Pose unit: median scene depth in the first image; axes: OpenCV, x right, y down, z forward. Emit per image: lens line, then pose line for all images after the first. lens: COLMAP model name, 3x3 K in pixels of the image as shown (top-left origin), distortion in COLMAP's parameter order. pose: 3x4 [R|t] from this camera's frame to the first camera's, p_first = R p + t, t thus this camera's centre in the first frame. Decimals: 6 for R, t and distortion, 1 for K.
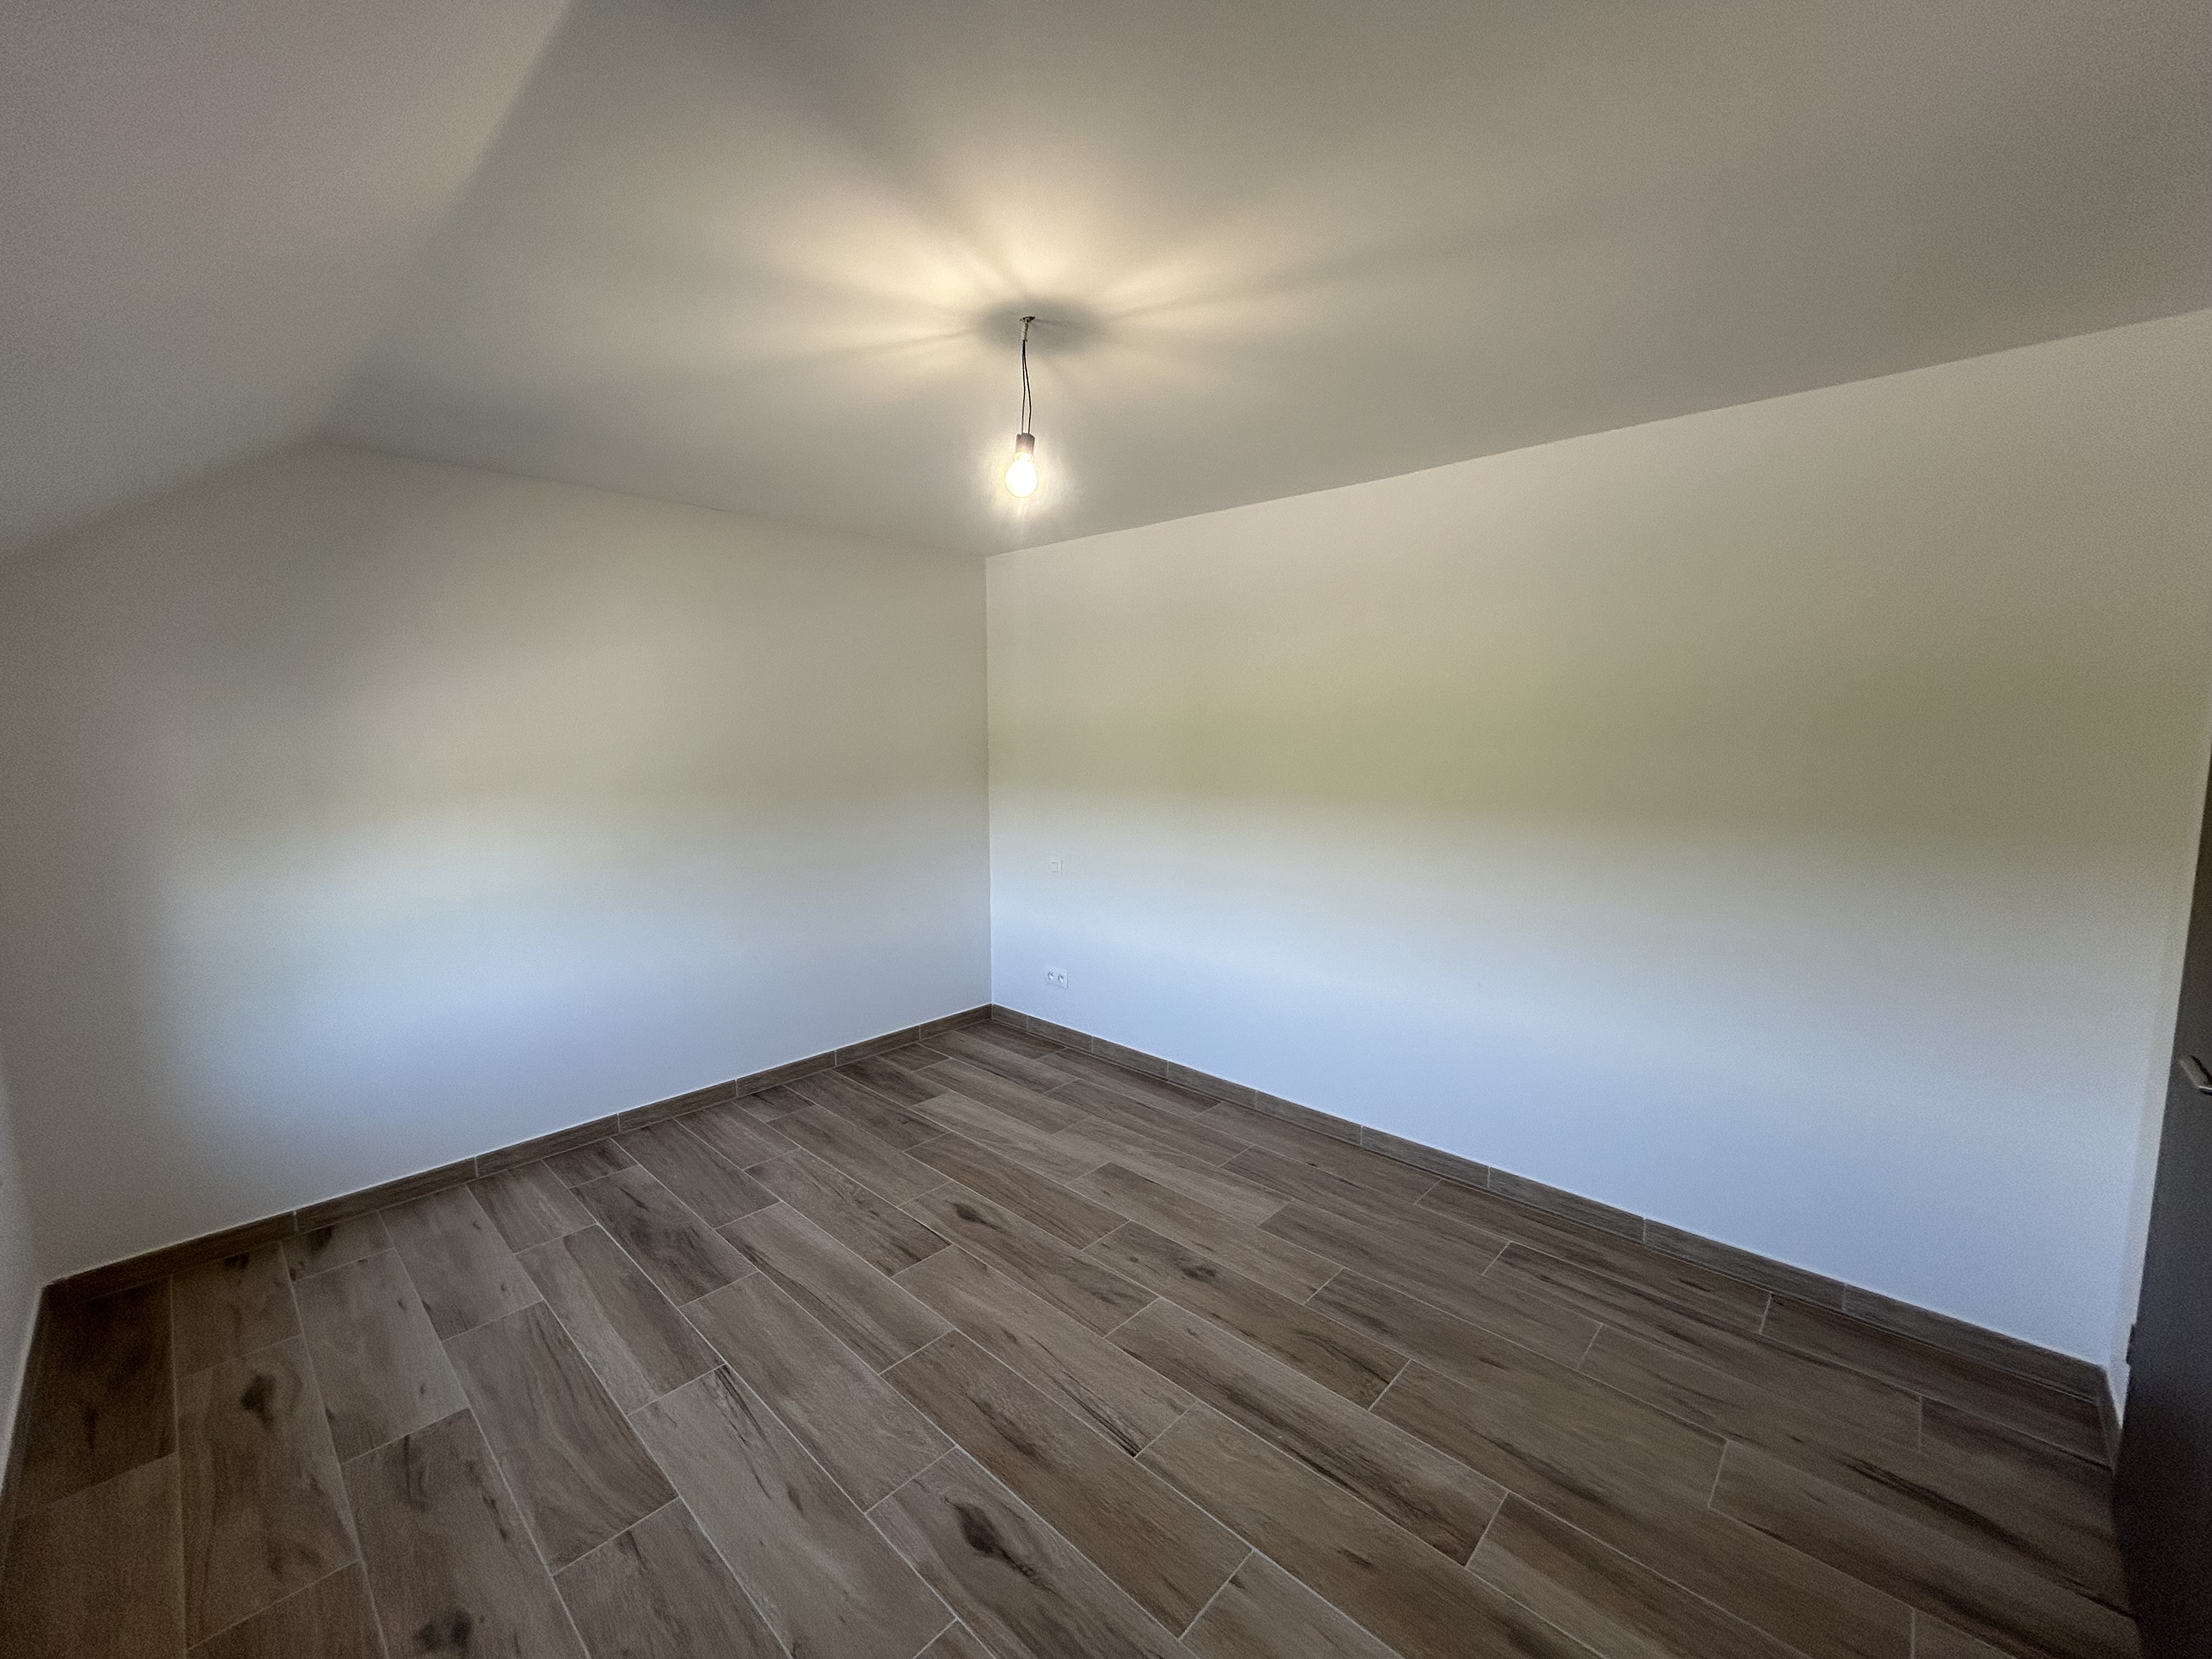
lens RADIAL K [[882.7, 0, 1111.9], [0, 882.7, 823.7], [0, 0, 1]] dist [-0.000409, 0.000339]
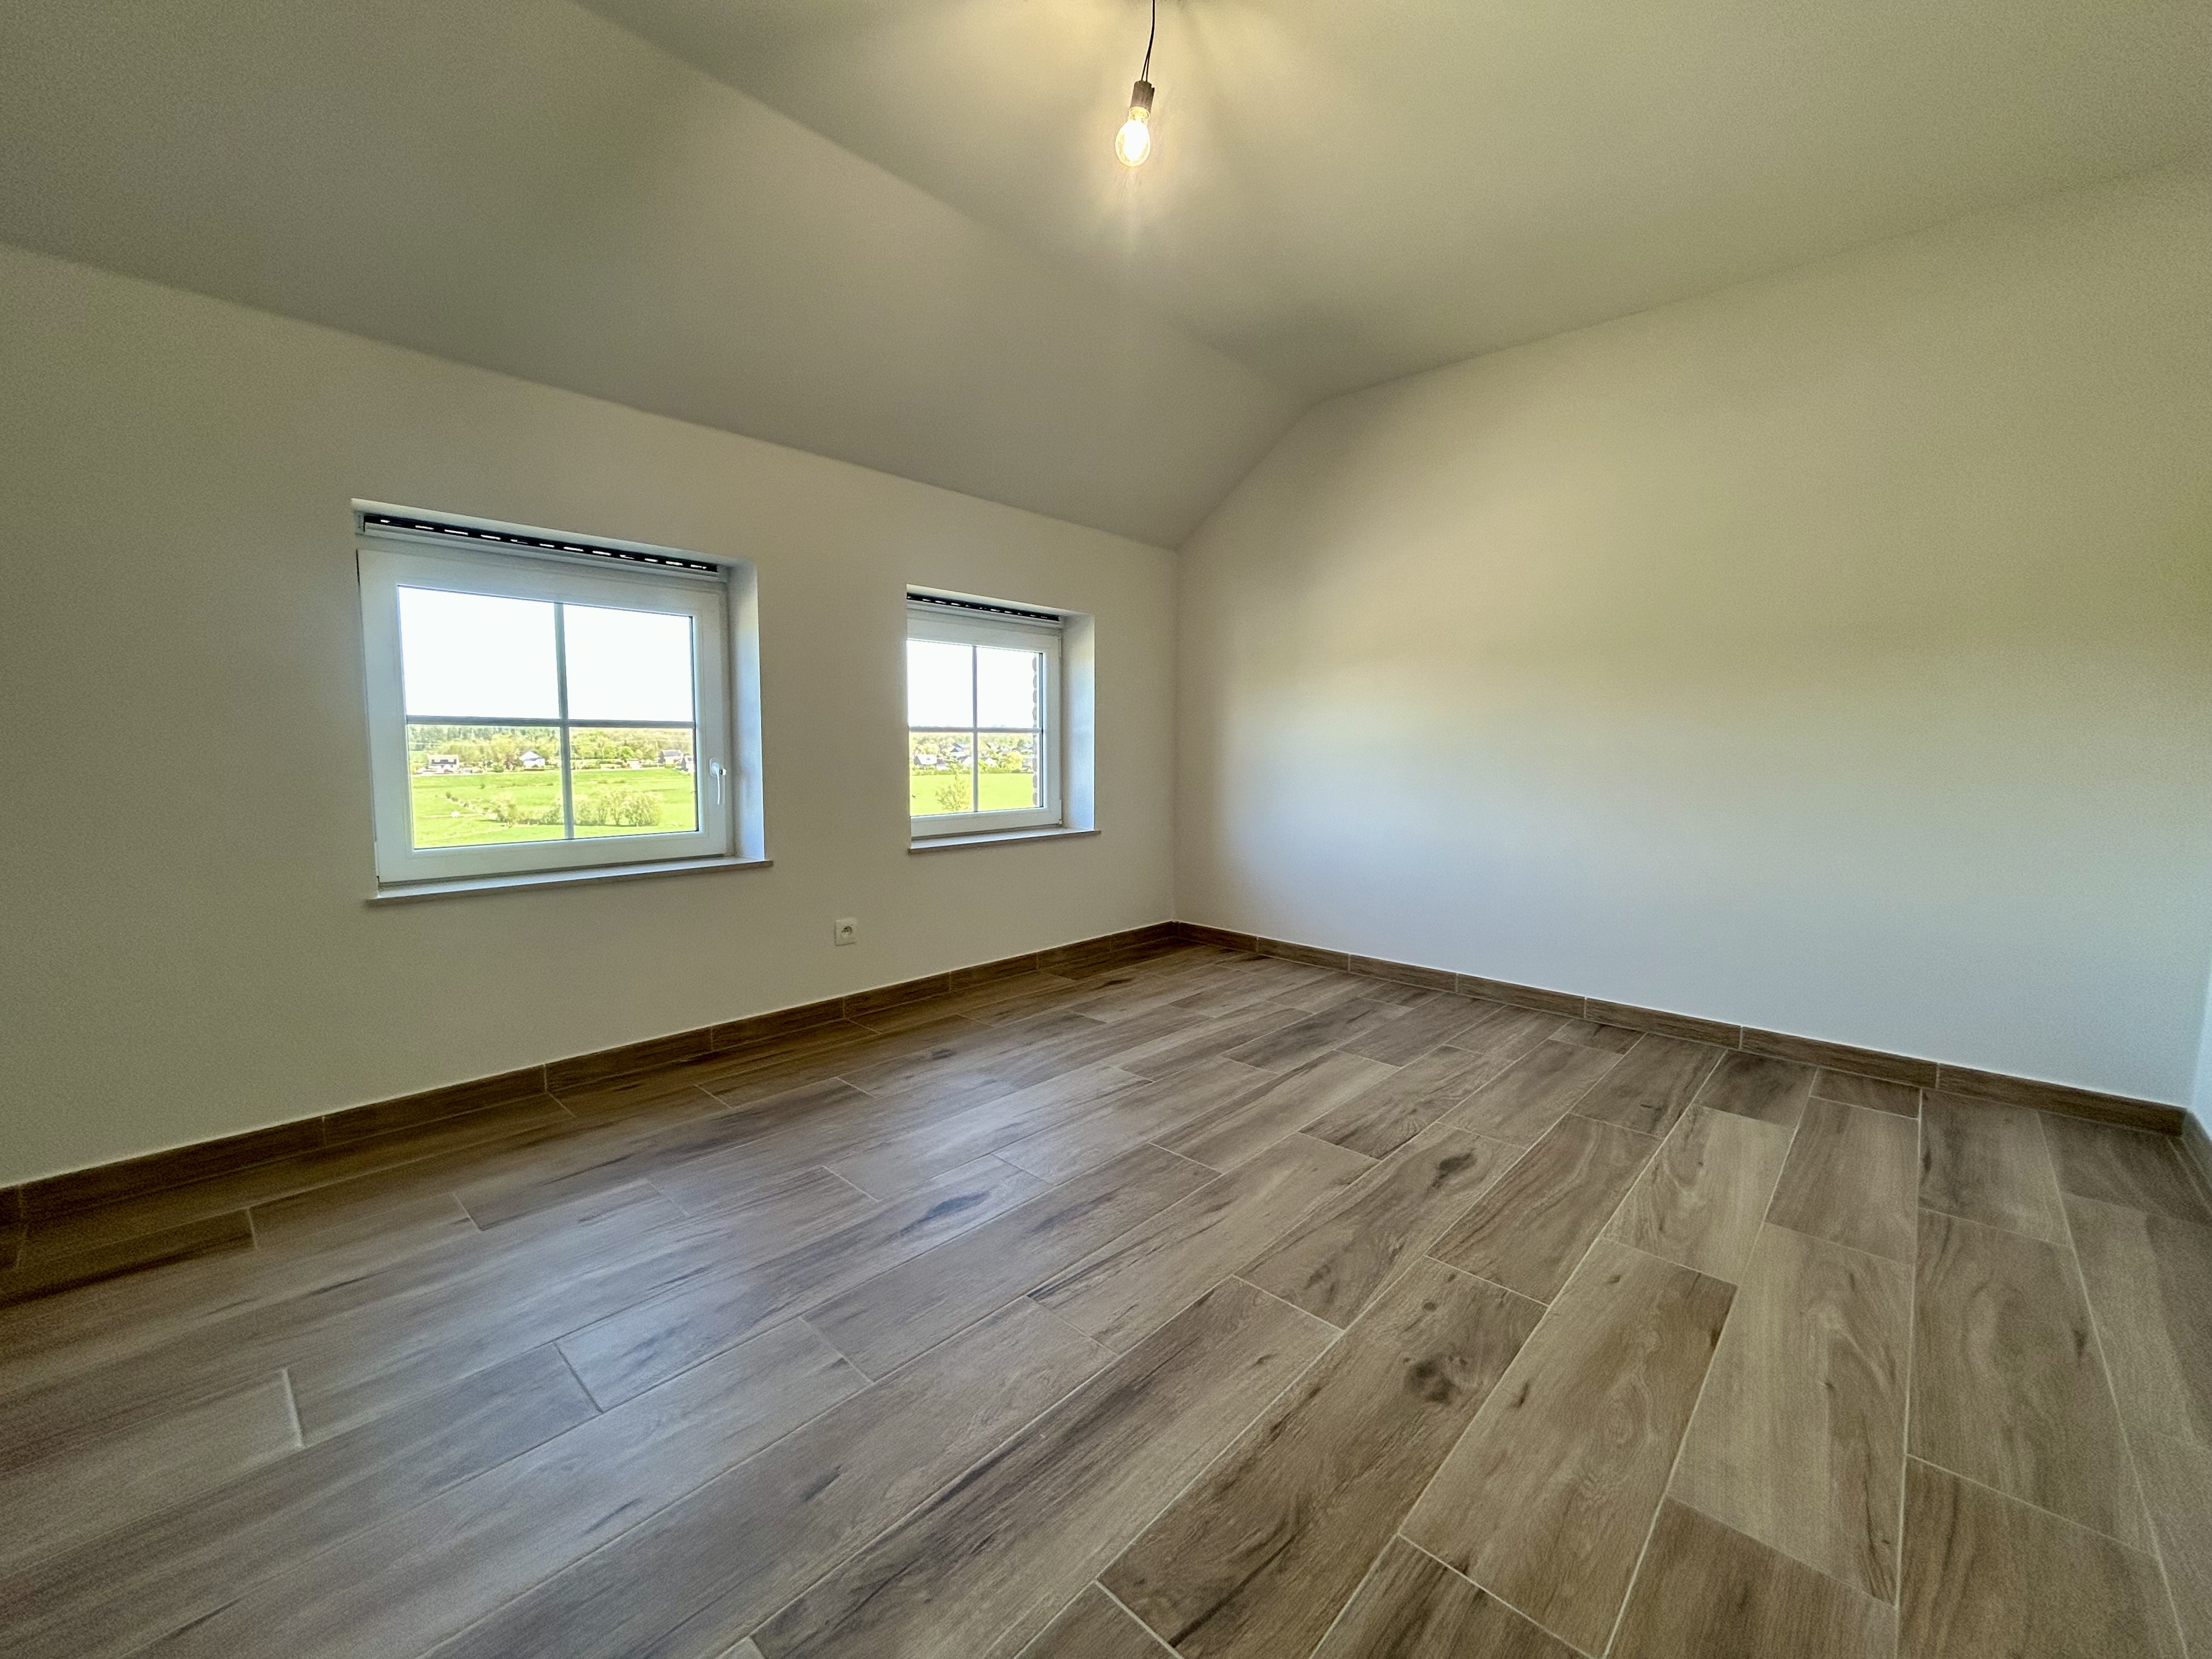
lens RADIAL K [[882.7, 0, 1111.9], [0, 882.7, 823.7], [0, 0, 1]] dist [-0.000409, 0.000339]
pose [[0.009984, 0.099329, -0.995005, 0.573409], [-0.116871, 0.988350, 0.097492, 0.130821], [0.993097, 0.115314, 0.021477, 0.712095]]
